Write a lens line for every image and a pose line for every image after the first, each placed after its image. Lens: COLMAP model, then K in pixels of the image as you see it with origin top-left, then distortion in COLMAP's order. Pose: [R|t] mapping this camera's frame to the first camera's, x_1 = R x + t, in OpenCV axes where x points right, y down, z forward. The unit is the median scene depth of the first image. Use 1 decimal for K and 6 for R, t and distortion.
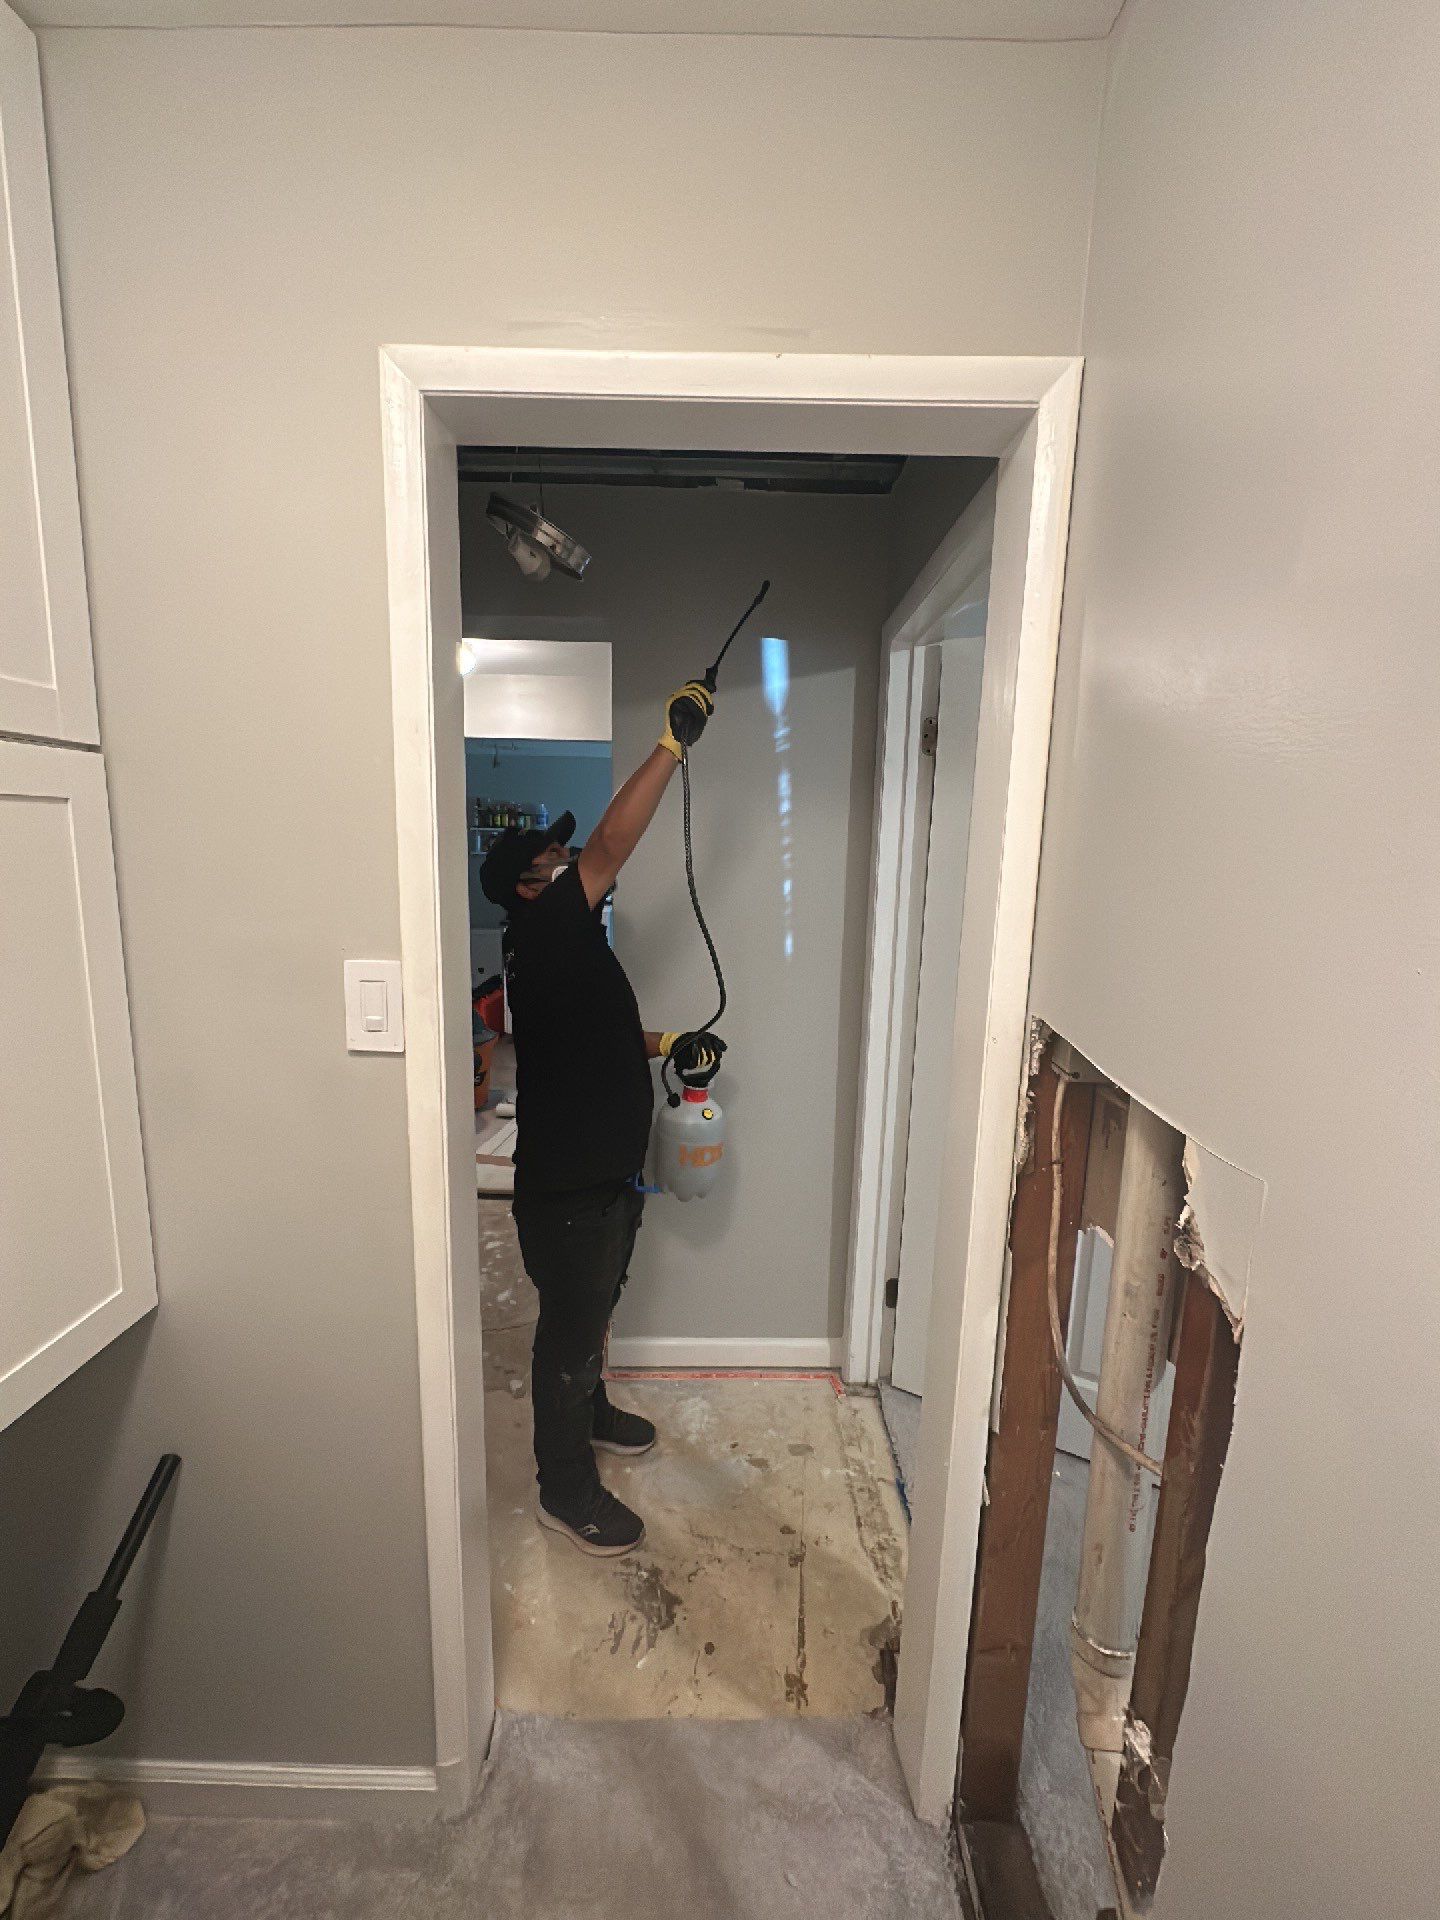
lens RADIAL K [[766.3, 0, 720.0], [0, 766.3, 960.0], [0, 0, 1]] dist [0.000647, 0.000018]
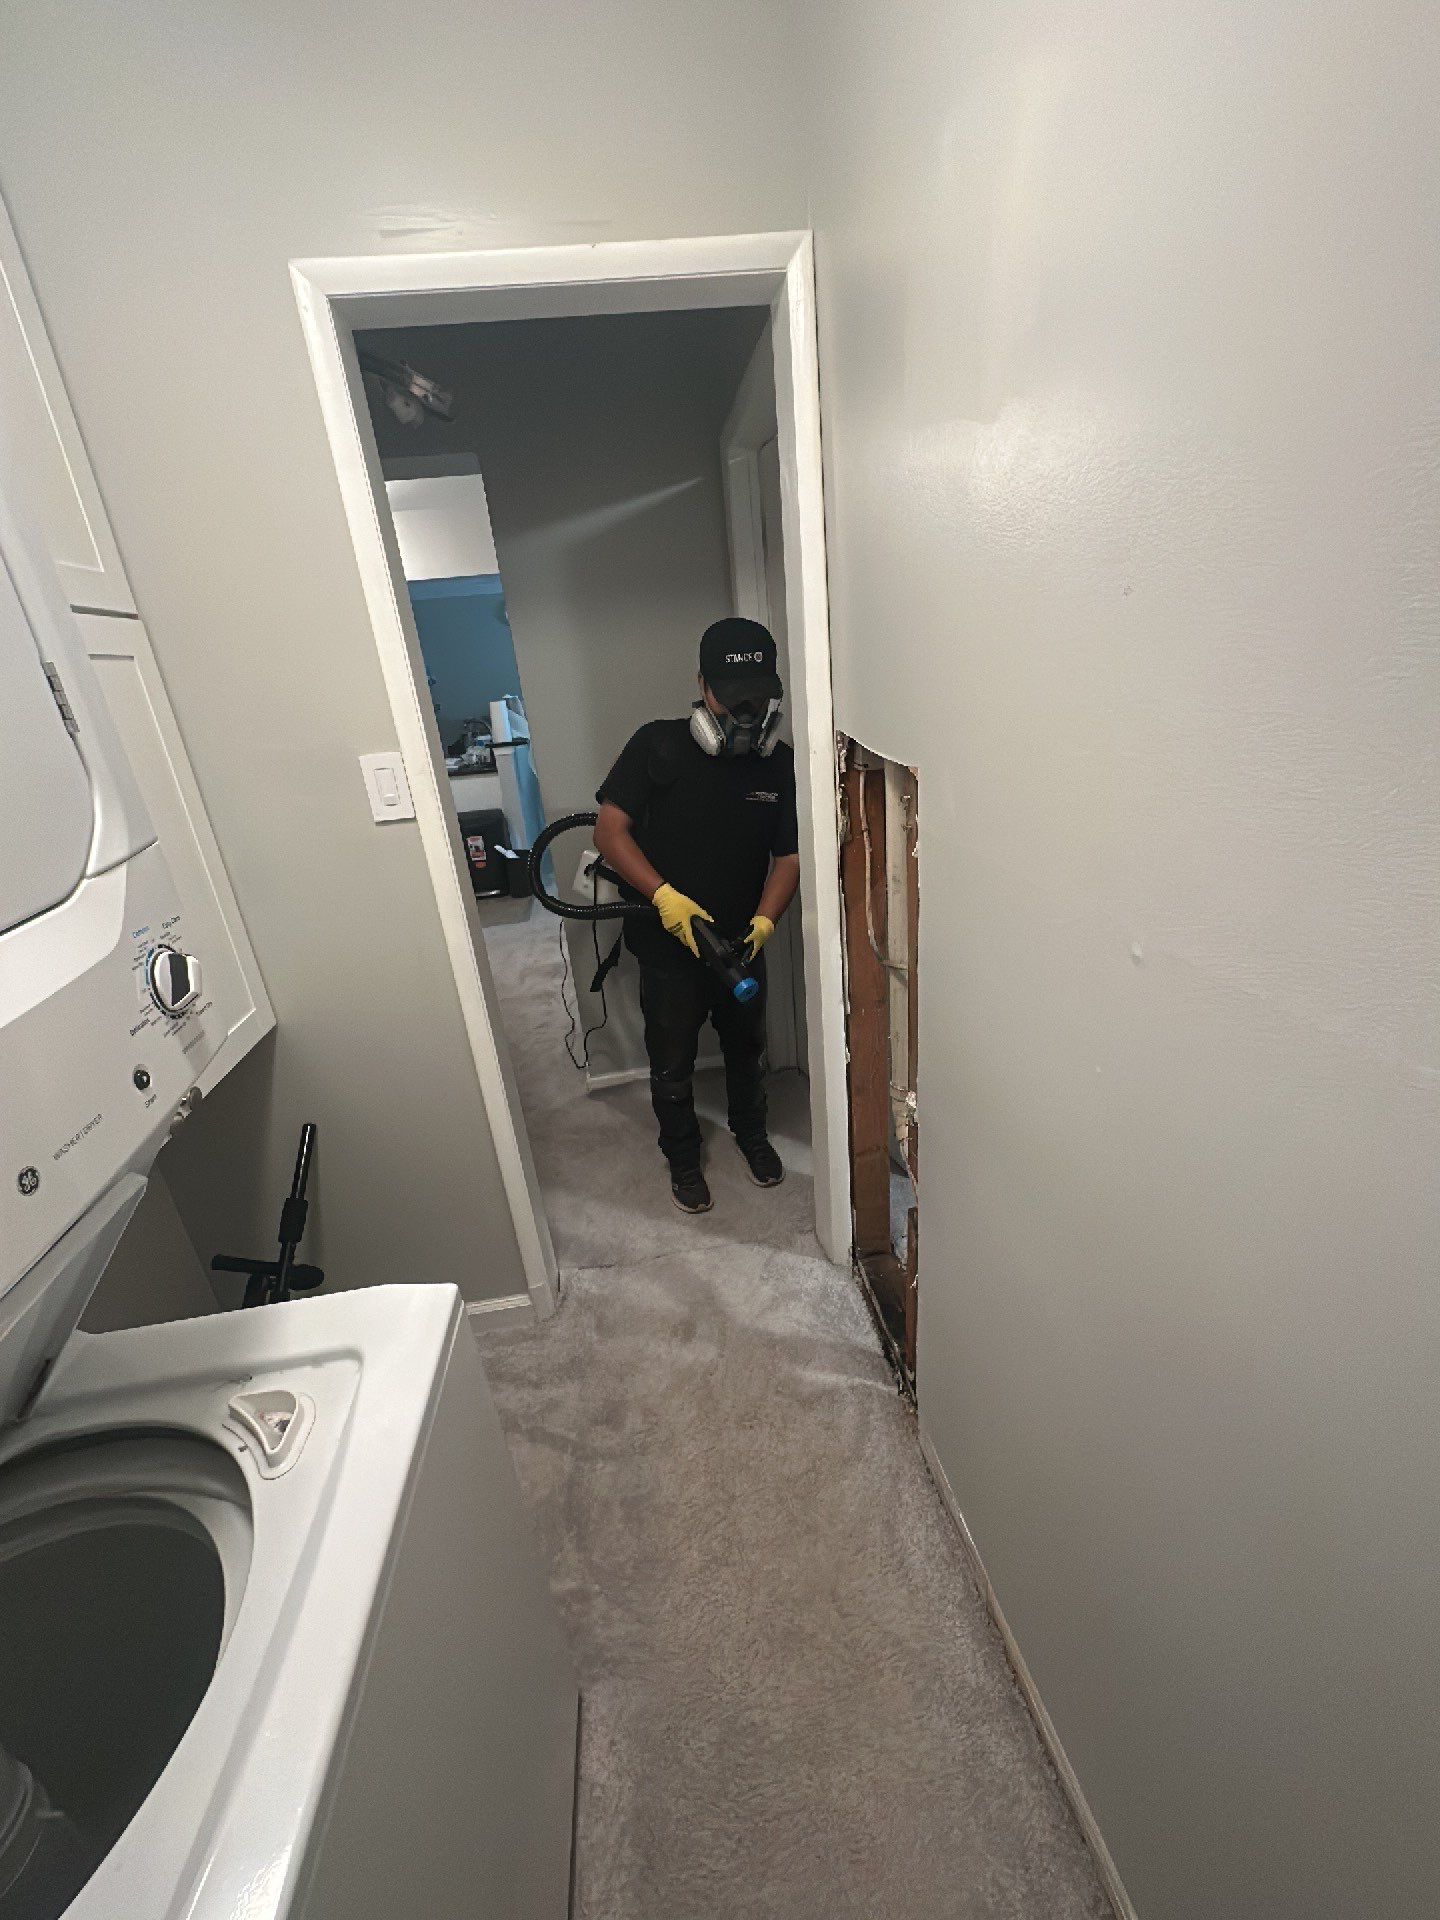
lens RADIAL K [[766.3, 0, 720.0], [0, 766.3, 960.0], [0, 0, 1]] dist [0.000647, 0.000018]
pose [[0.983047, -0.160246, 0.089108, -0.023340], [0.138273, 0.967070, 0.213675, 0.150086], [-0.120414, -0.197731, 0.972832, -0.513111]]
